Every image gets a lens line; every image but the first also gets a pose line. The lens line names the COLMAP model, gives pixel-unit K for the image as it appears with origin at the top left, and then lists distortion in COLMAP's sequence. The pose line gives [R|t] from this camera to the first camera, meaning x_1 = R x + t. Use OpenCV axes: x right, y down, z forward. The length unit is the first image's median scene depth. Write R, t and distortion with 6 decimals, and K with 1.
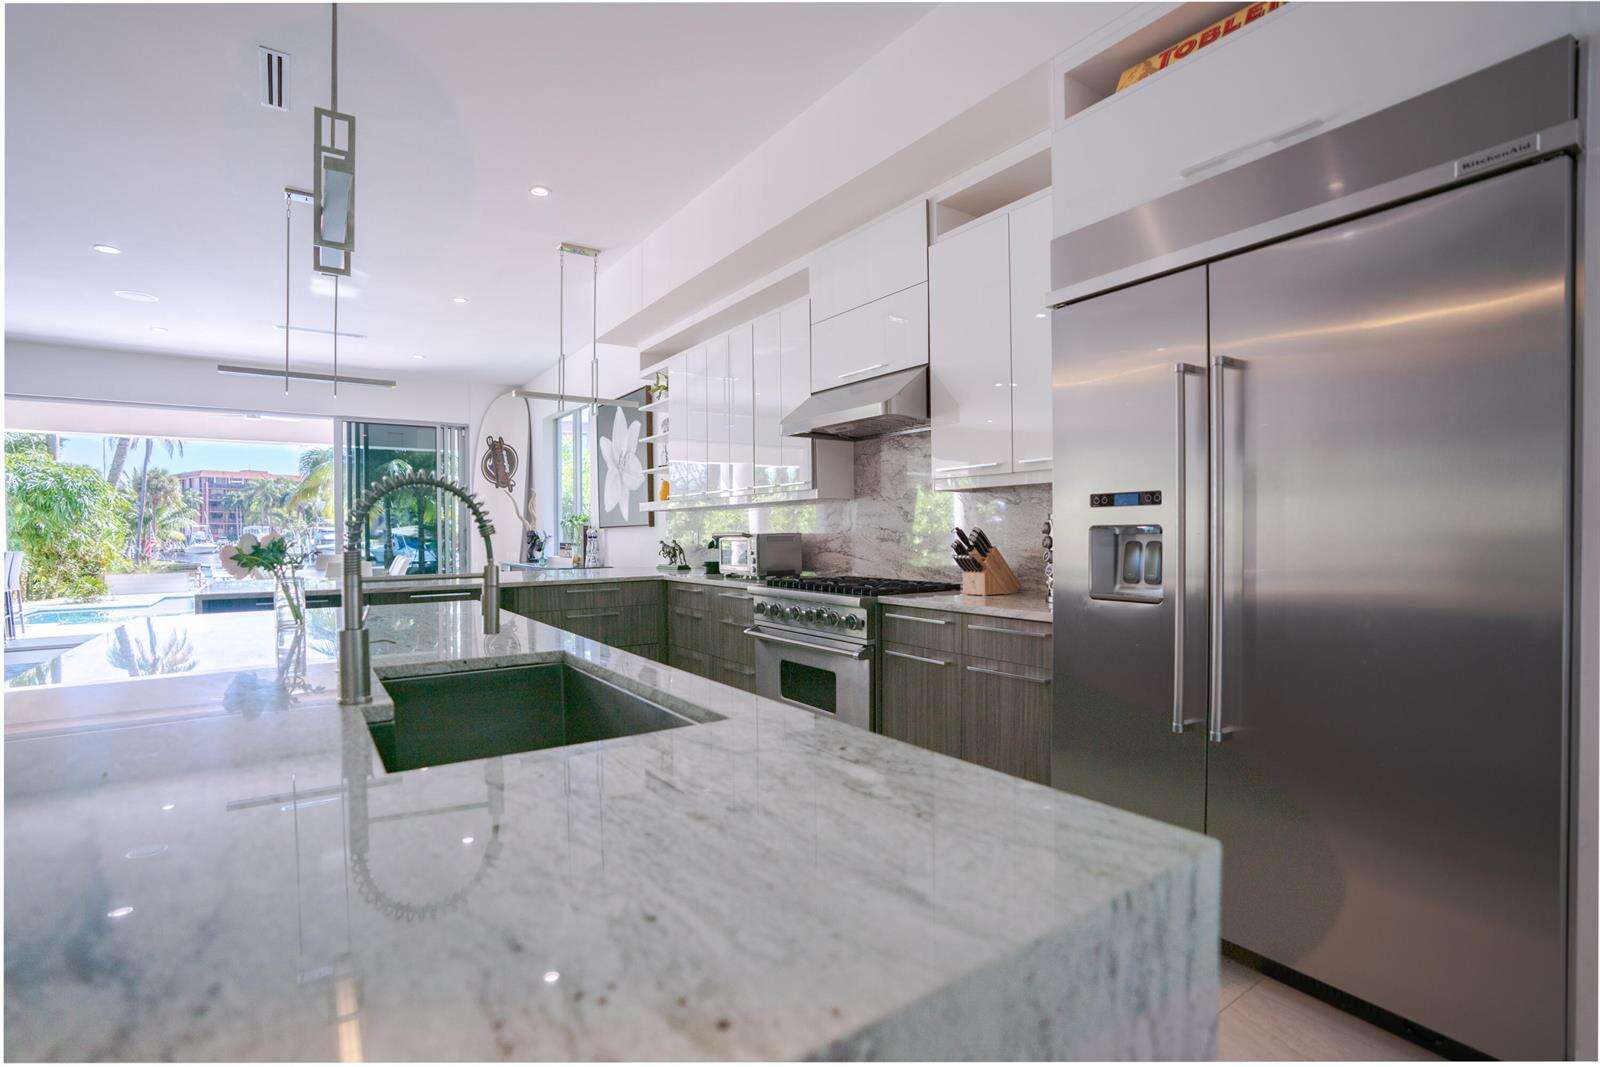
lens RADIAL K [[738.5, 0, 788.4], [0, 738.5, 531.8], [0, 0, 1]] dist [0.003901, 0.000530]
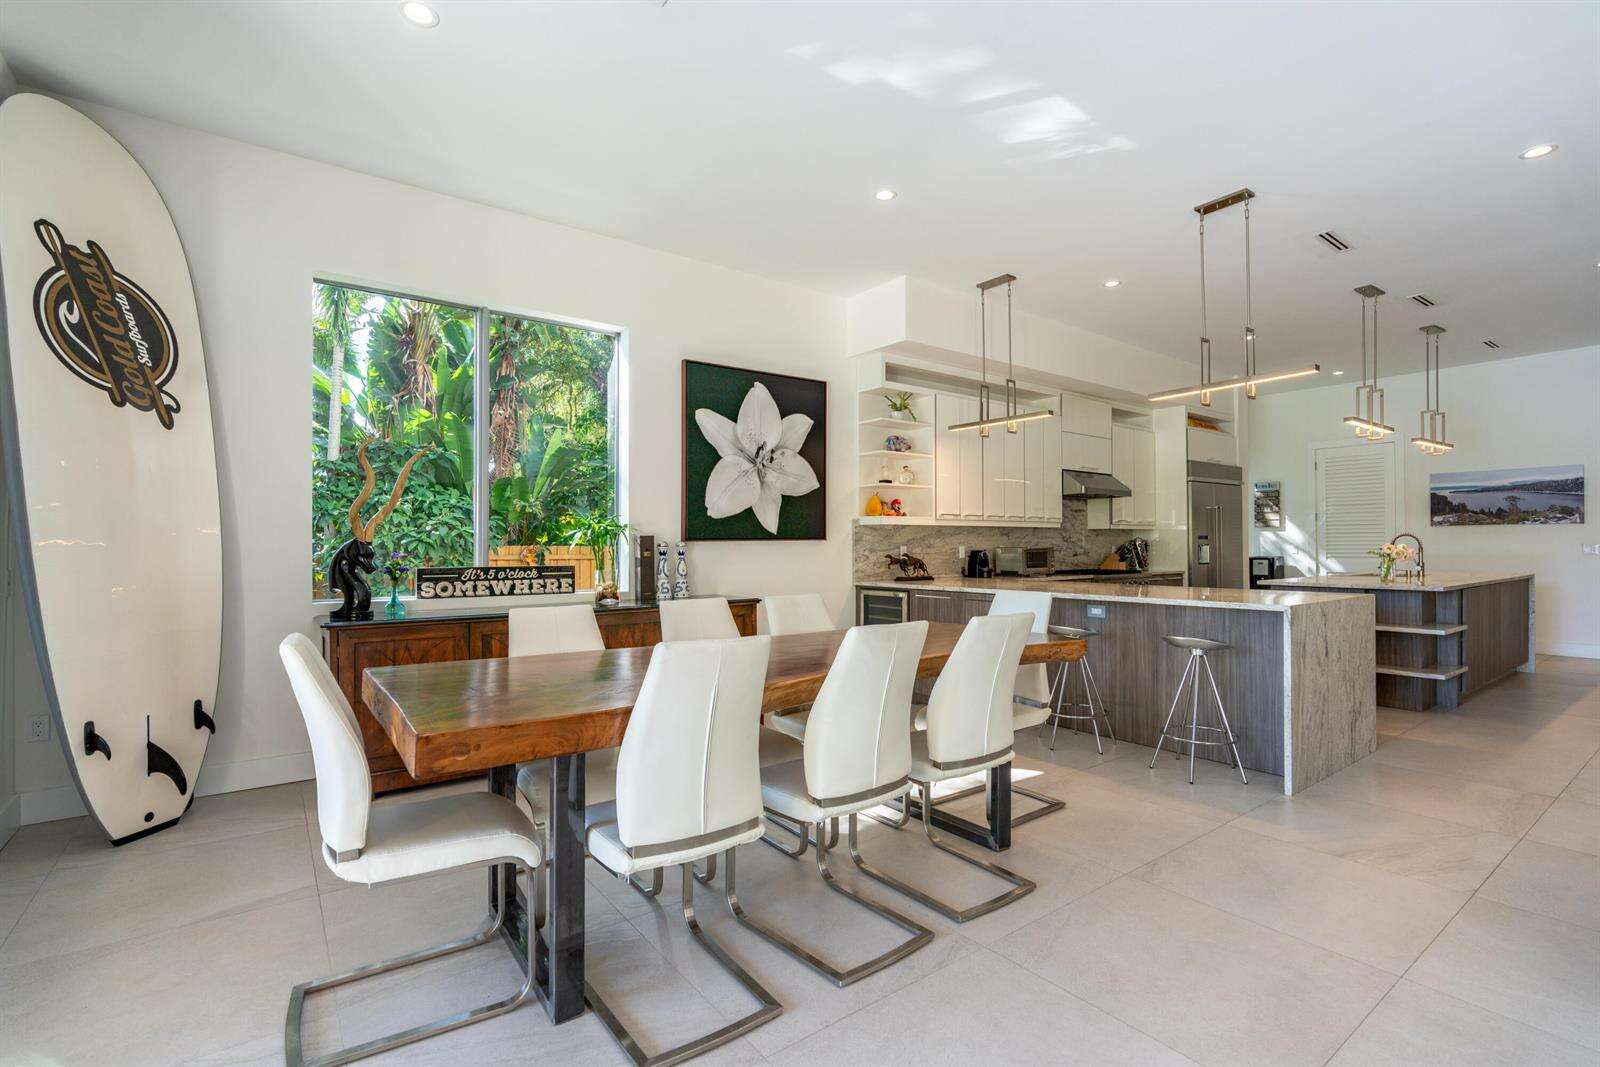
lens RADIAL K [[738.5, 0, 799.5], [0, 738.5, 546.9], [0, 0, 1]] dist [0.003901, 0.000530]
pose [[-0.050528, 0.006347, 0.998702, -0.893212], [0.004973, 0.999969, -0.006104, 0.005160], [-0.998710, 0.004658, -0.050558, 0.893694]]
